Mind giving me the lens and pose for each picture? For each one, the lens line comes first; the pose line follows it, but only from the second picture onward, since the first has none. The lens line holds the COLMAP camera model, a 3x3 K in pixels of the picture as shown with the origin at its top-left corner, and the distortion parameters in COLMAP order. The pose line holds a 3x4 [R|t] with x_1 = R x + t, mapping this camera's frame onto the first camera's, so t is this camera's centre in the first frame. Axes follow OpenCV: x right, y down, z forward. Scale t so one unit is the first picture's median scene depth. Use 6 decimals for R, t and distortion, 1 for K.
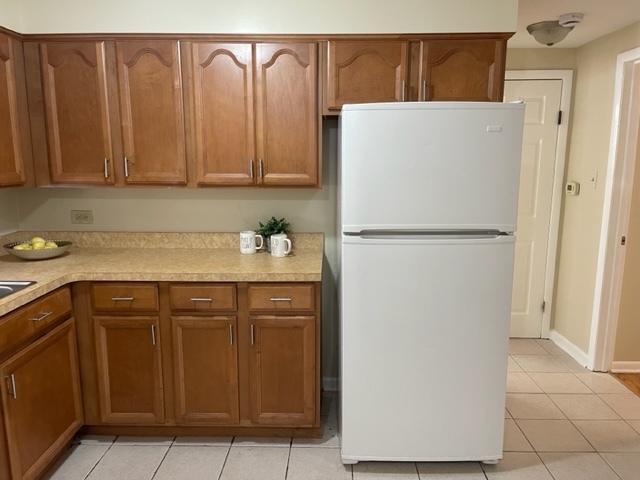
lens RADIAL K [[480.3, 0, 324.0], [0, 480.3, 242.4], [0, 0, 1]] dist [0.067143, -0.087881]
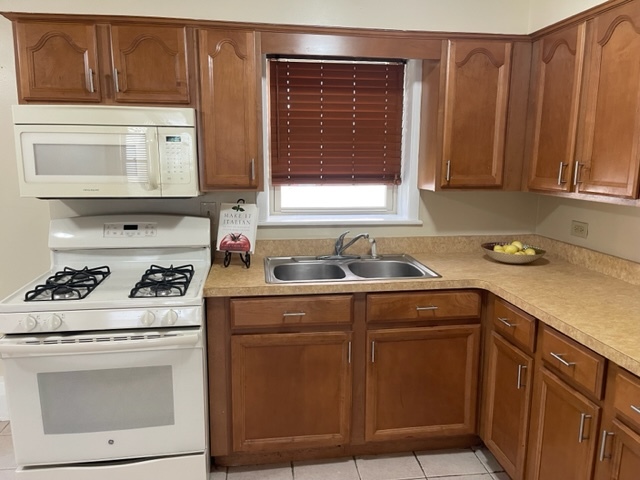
lens RADIAL K [[480.3, 0, 324.2], [0, 480.3, 244.6], [0, 0, 1]] dist [0.067143, -0.087881]
pose [[0.160116, 0.176147, -0.971254, 0.340831], [-0.178285, 0.972928, 0.147059, -0.086604], [0.970864, 0.149613, 0.187186, 0.471014]]
